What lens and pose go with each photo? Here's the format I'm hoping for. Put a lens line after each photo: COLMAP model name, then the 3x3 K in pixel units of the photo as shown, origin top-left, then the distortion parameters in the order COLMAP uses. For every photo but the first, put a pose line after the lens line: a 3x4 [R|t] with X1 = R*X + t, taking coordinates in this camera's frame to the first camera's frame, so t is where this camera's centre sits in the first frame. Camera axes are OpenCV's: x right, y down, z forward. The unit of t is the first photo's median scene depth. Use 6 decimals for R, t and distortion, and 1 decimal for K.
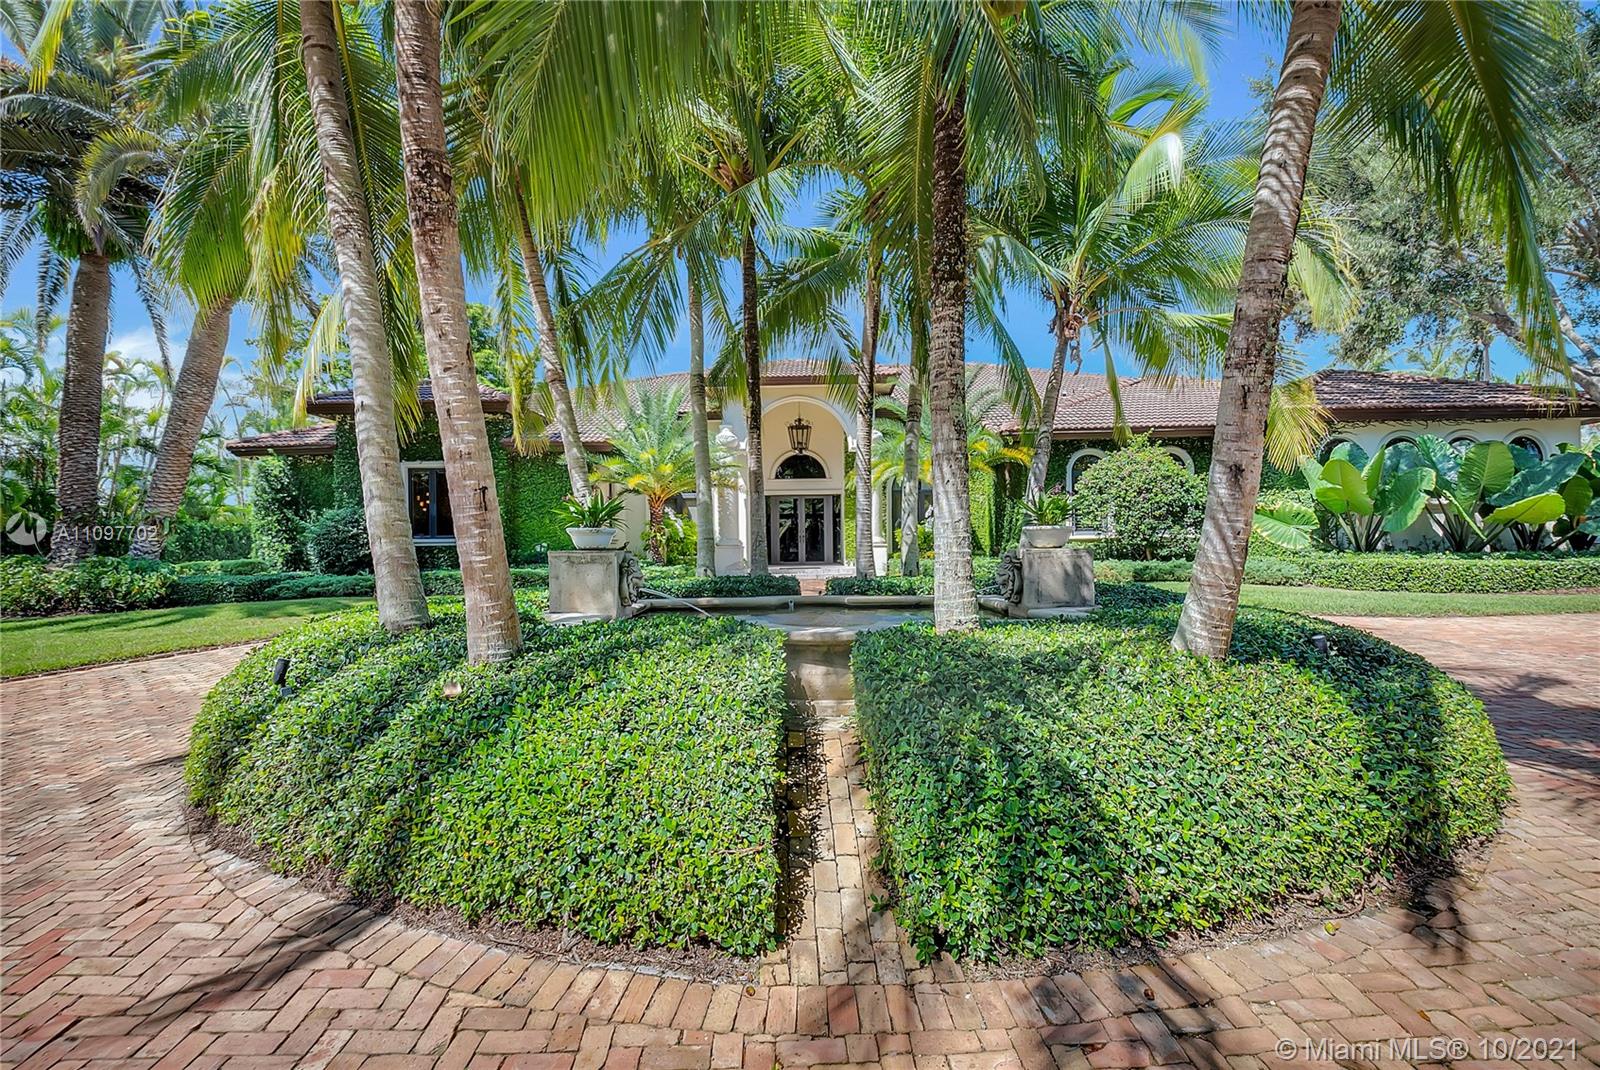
lens RADIAL K [[714.6, 0, 792.9], [0, 714.6, 551.6], [0, 0, 1]] dist [-0.005386, -0.000681]
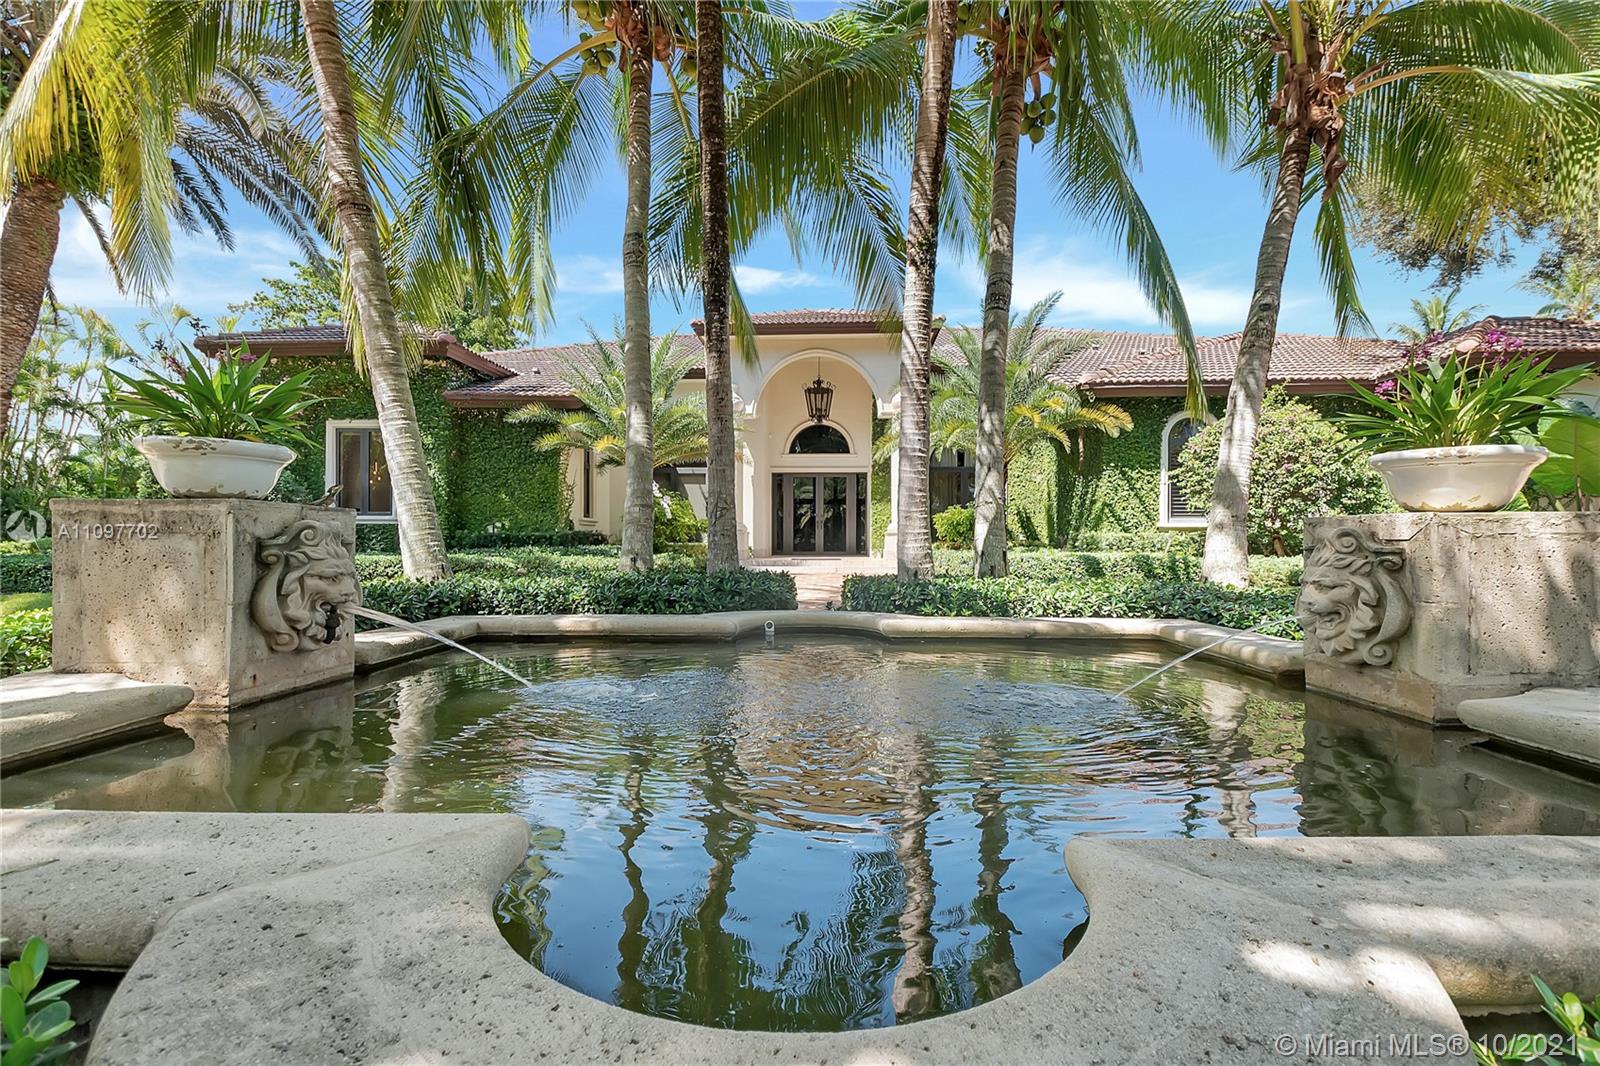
lens RADIAL K [[714.6, 0, 792.9], [0, 714.6, 549.6], [0, 0, 1]] dist [-0.005386, -0.000681]
pose [[0.999334, 0.016720, -0.032432, 0.011776], [-0.016382, 0.999809, 0.010676, 0.004558], [0.032605, -0.010138, 0.999417, 0.199579]]
